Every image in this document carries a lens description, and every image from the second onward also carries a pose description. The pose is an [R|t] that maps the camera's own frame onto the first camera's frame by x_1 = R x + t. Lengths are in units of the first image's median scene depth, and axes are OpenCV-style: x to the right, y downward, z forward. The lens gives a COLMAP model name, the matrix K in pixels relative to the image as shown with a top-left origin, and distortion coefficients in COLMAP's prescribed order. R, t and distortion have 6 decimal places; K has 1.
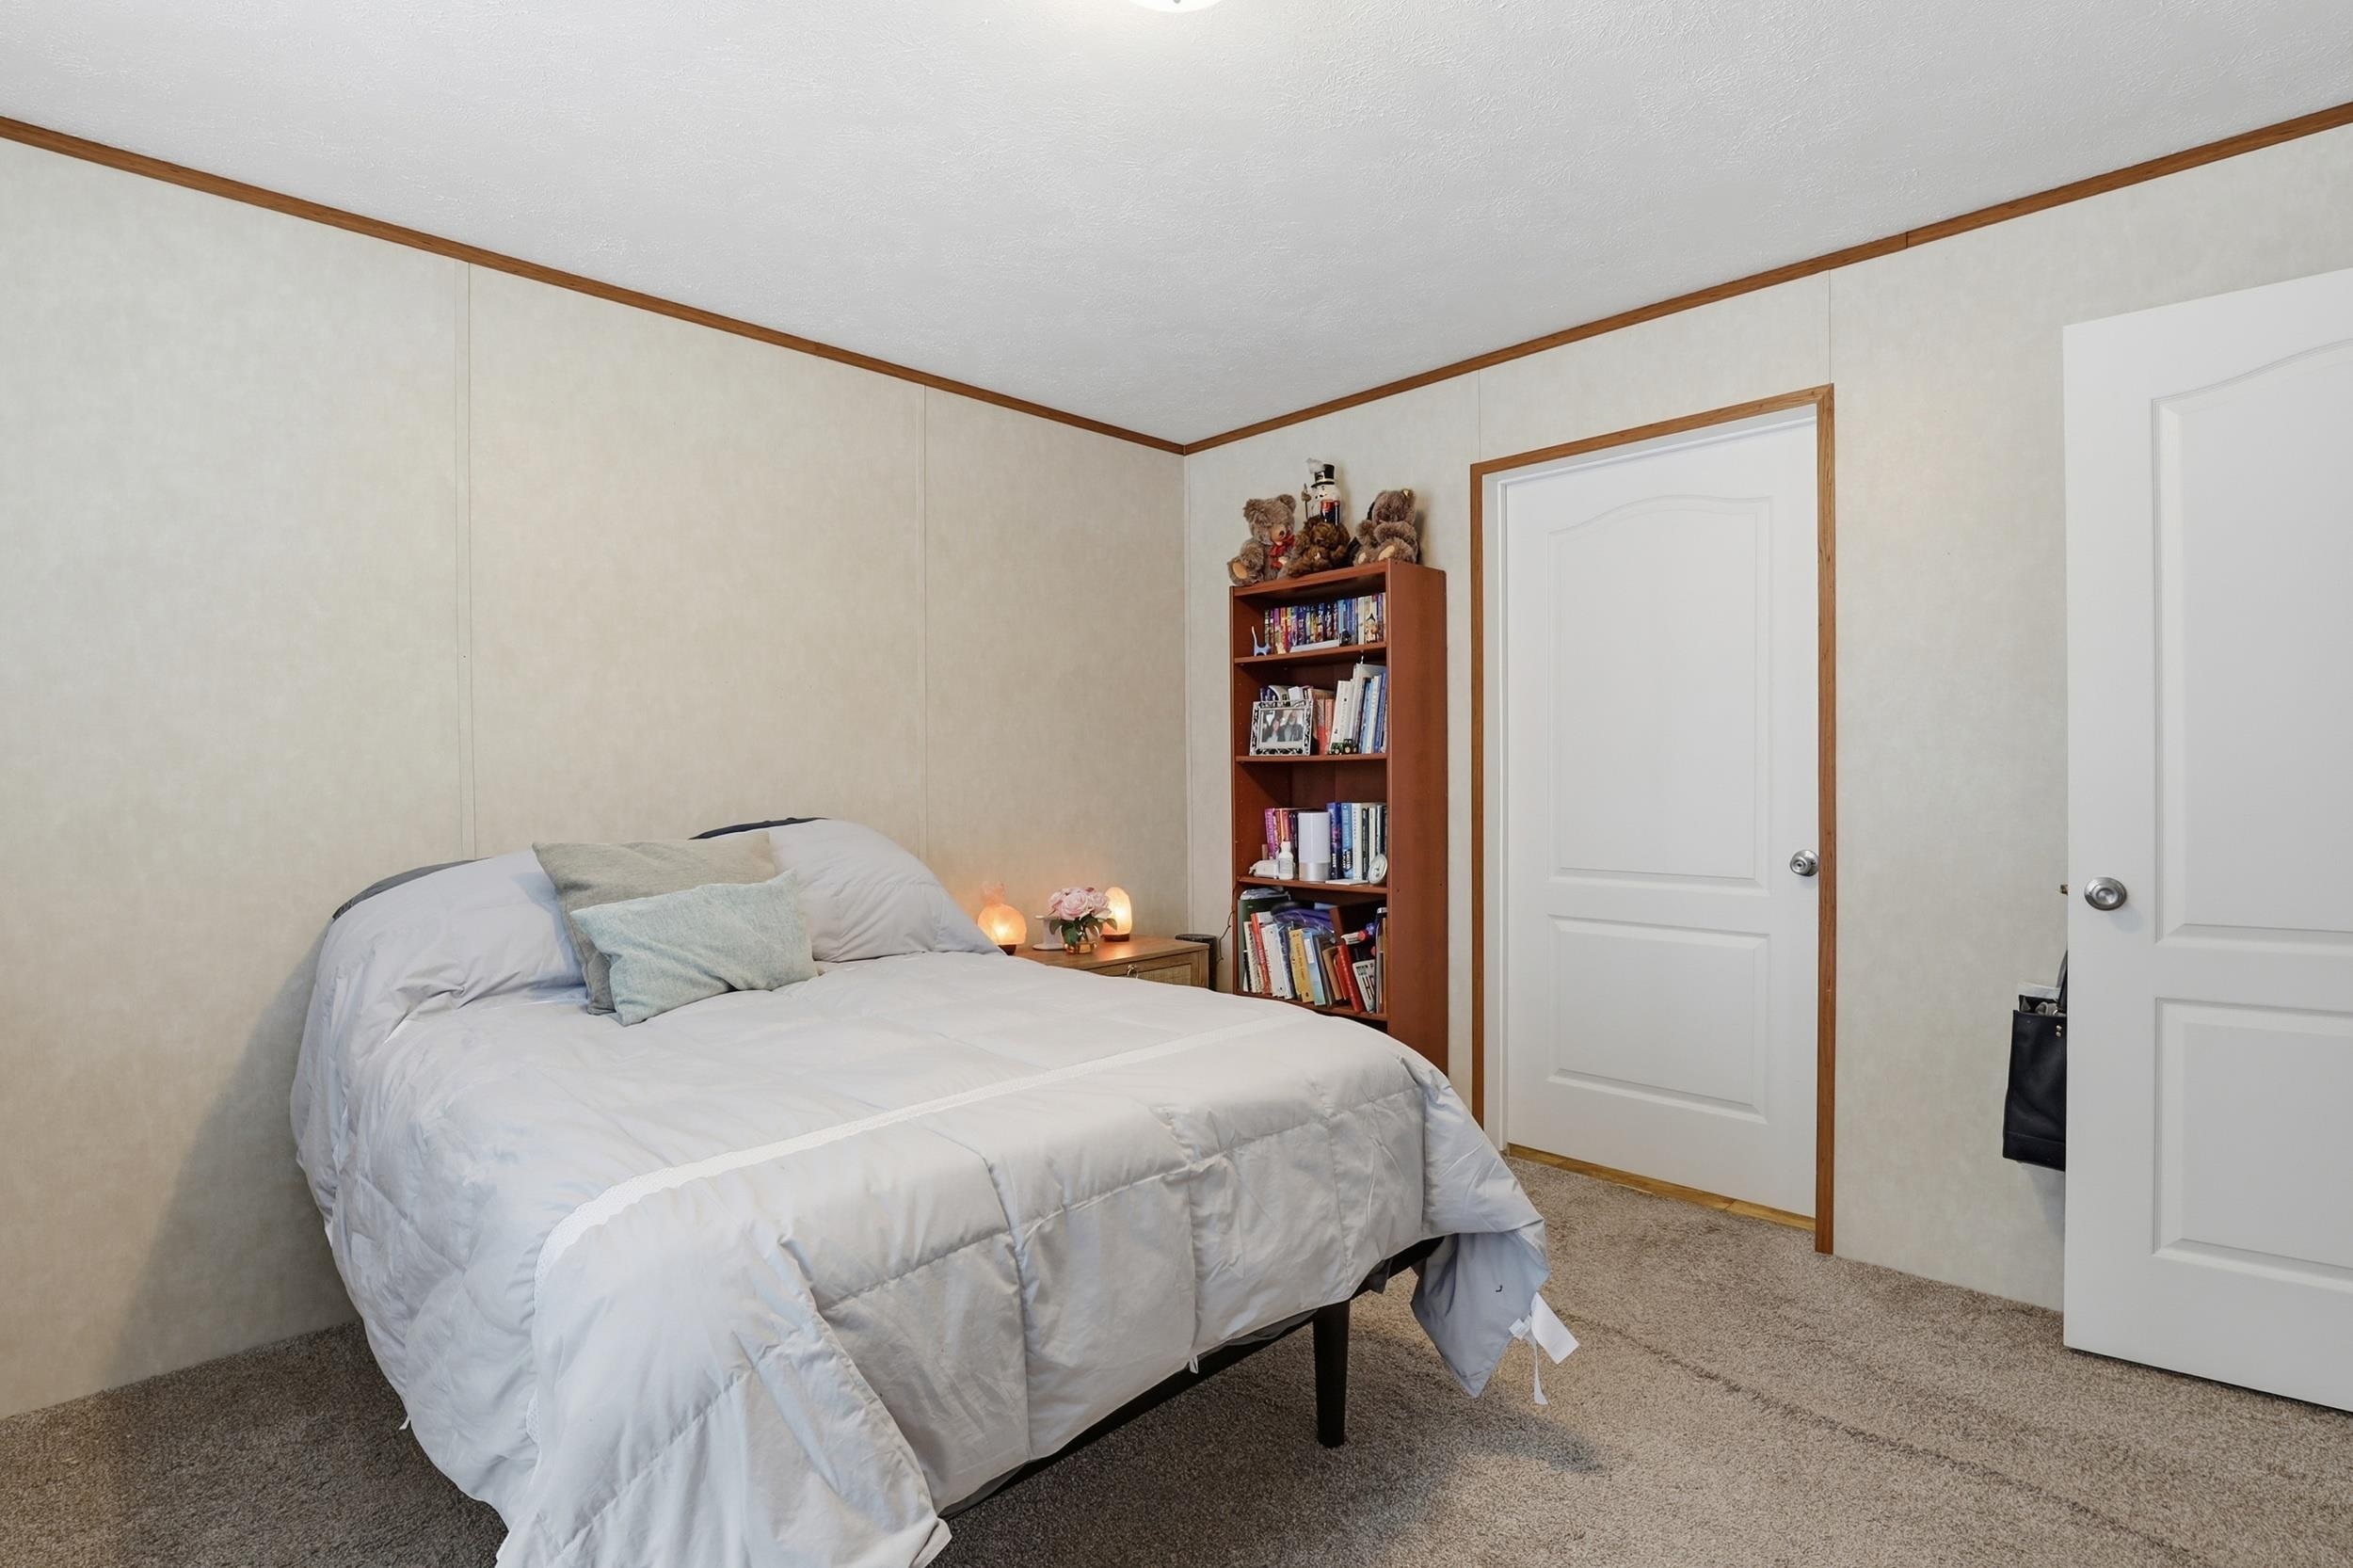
lens RADIAL K [[1152.8, 0, 1193.5], [0, 1152.8, 786.1], [0, 0, 1]] dist [-0.002104, -0.000282]
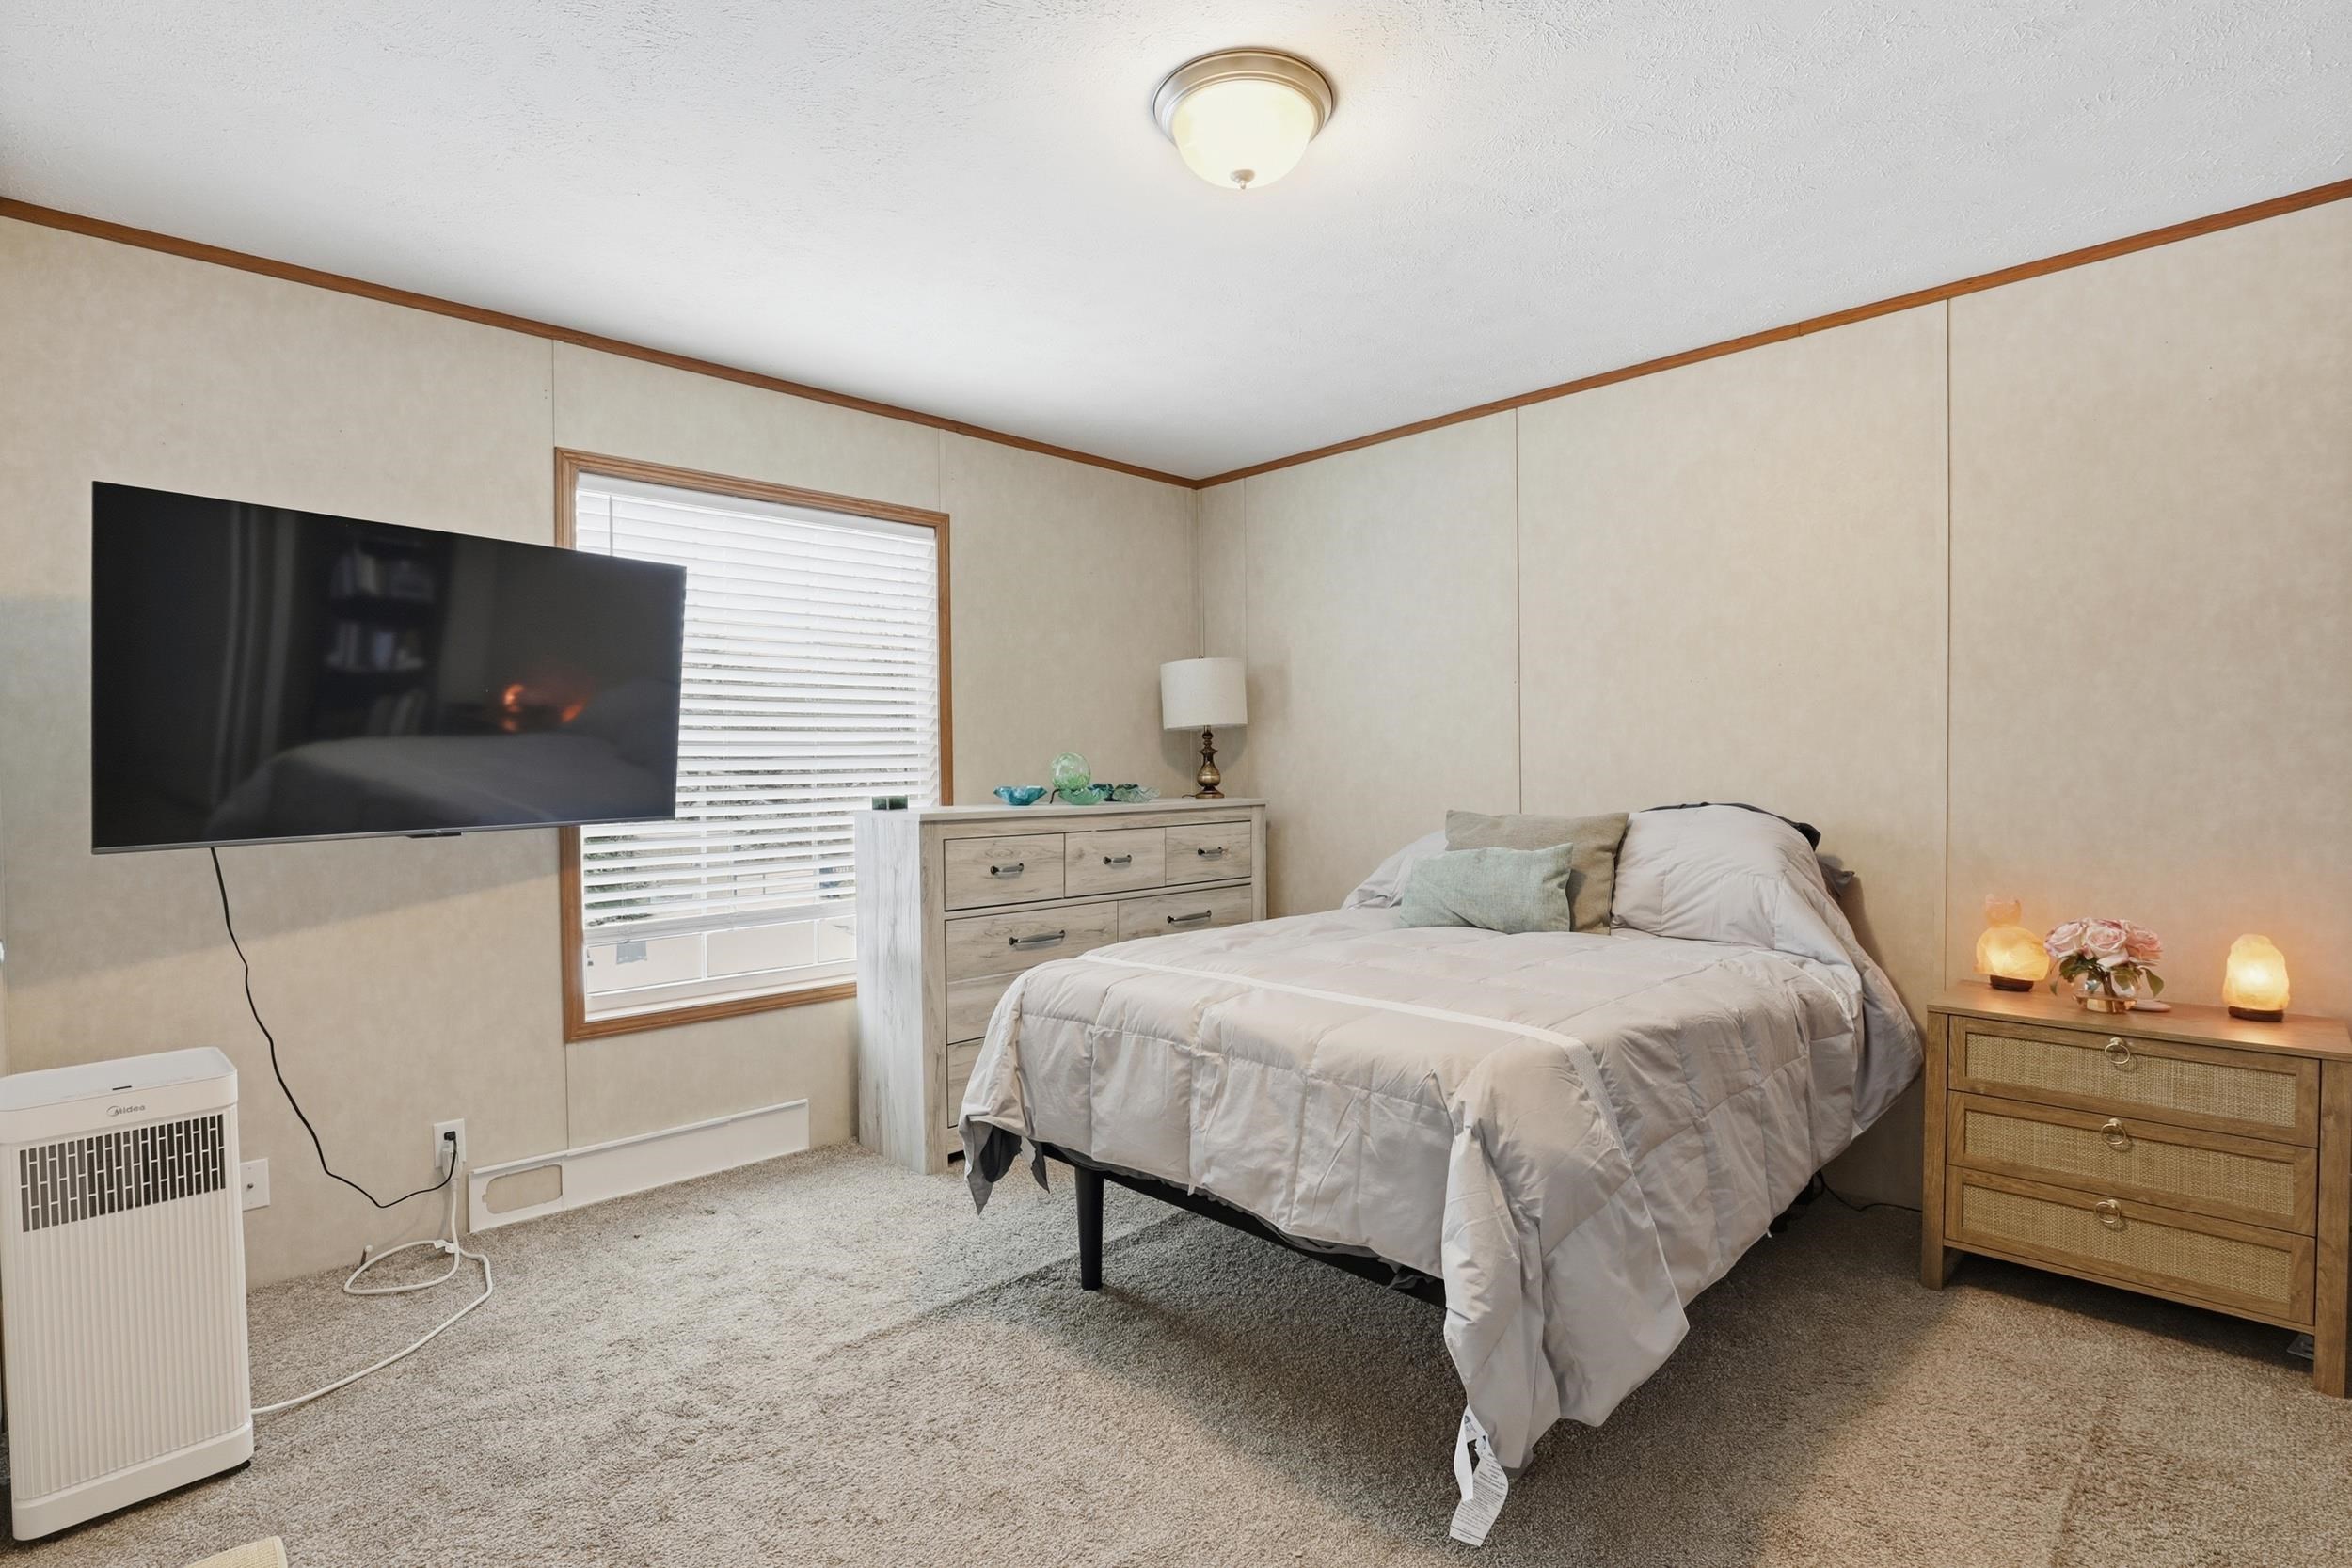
lens RADIAL K [[1152.2, 0, 1193.1], [0, 1152.2, 782.1], [0, 0, 1]] dist [-0.002104, -0.000282]
pose [[-0.040422, 0.012812, -0.999101, 1.314143], [0.004096, 0.999912, 0.012656, -0.013145], [0.999174, -0.003581, -0.040471, 0.993571]]
